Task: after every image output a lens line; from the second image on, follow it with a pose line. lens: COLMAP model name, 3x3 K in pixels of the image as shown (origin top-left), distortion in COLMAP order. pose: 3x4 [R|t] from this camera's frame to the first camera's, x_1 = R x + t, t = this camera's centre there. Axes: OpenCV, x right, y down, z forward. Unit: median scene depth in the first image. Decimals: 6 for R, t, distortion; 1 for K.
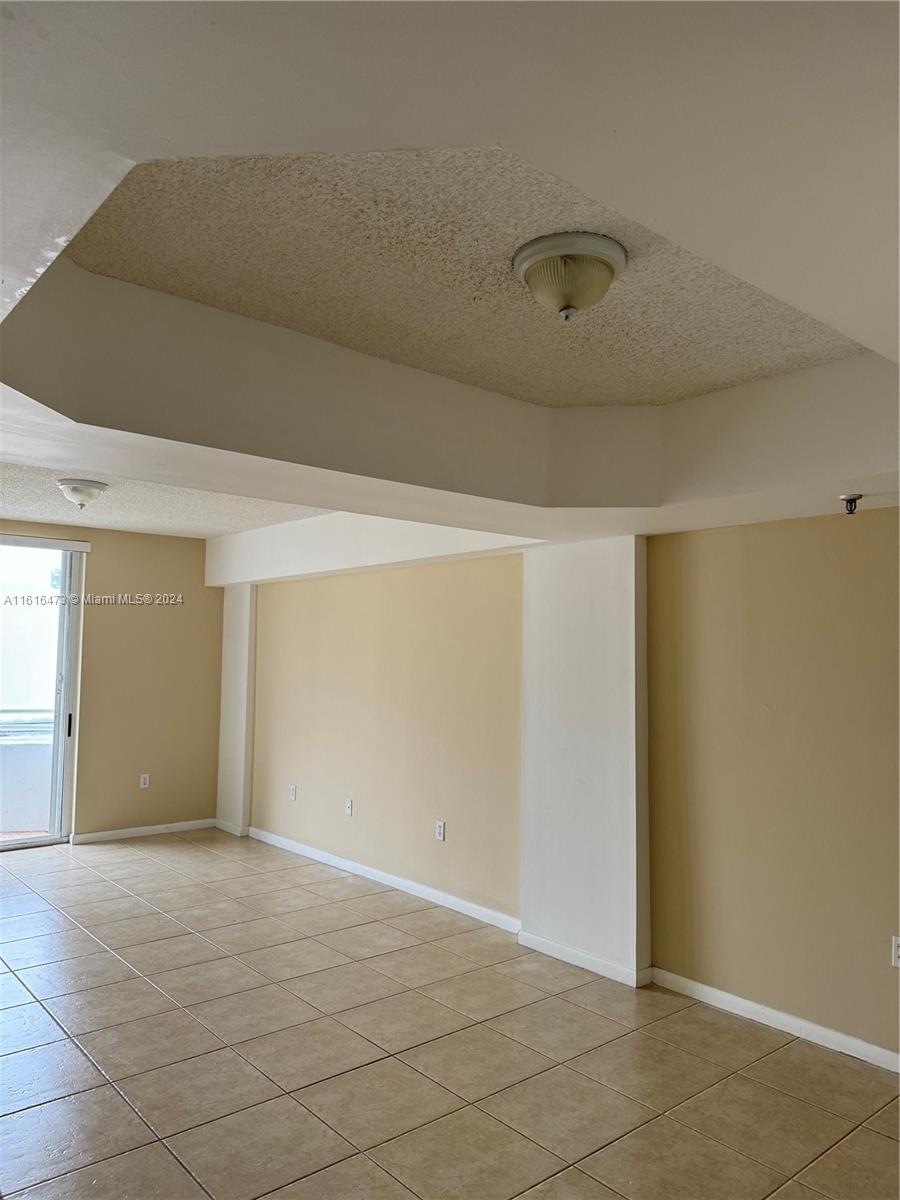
lens RADIAL K [[833.2, 0, 450.0], [0, 833.2, 600.0], [0, 0, 1]] dist [0.009924, -0.000871]
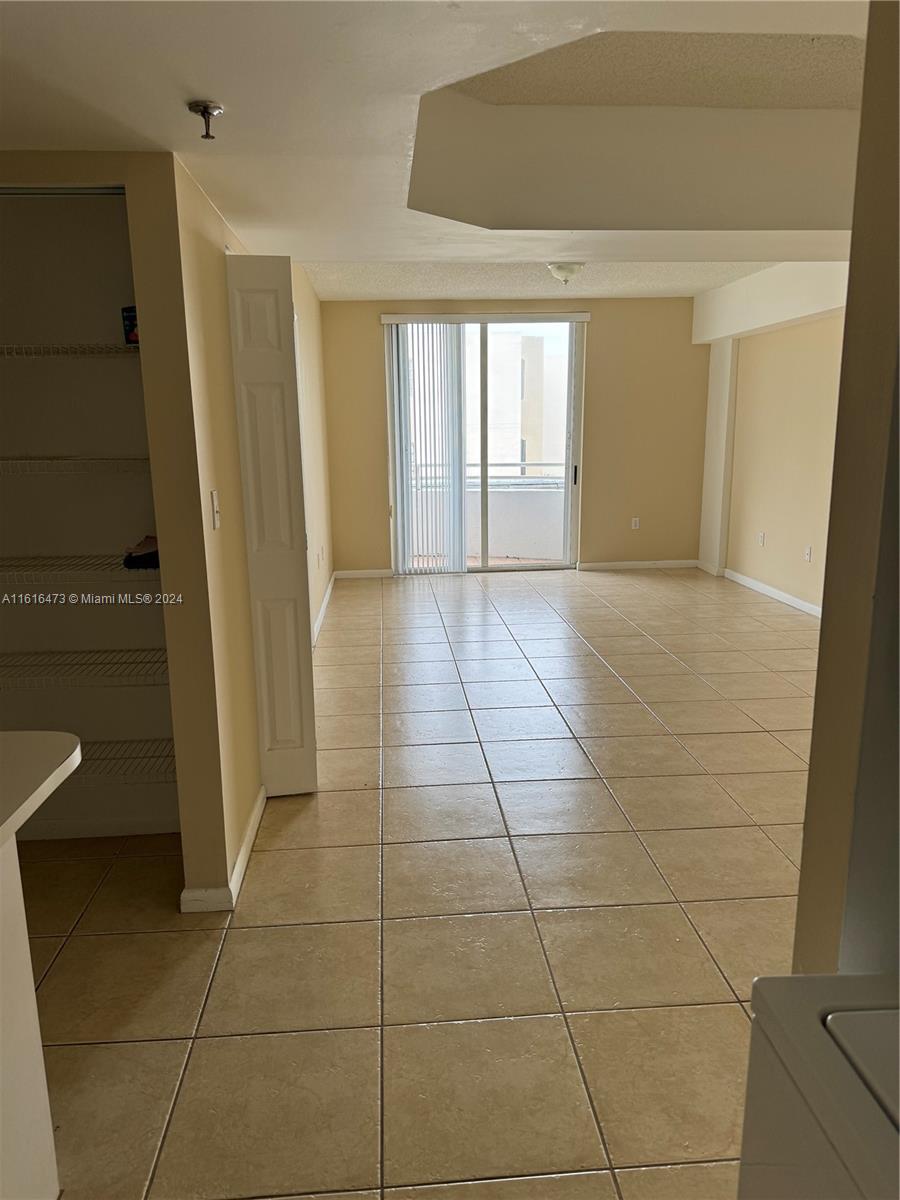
lens RADIAL K [[833.2, 0, 450.0], [0, 833.2, 600.0], [0, 0, 1]] dist [0.009924, -0.000871]
pose [[0.808978, 0.093510, -0.580354, 0.111060], [0.070660, 0.964639, 0.253925, 0.006325], [0.583577, -0.246428, 0.773765, -0.078007]]
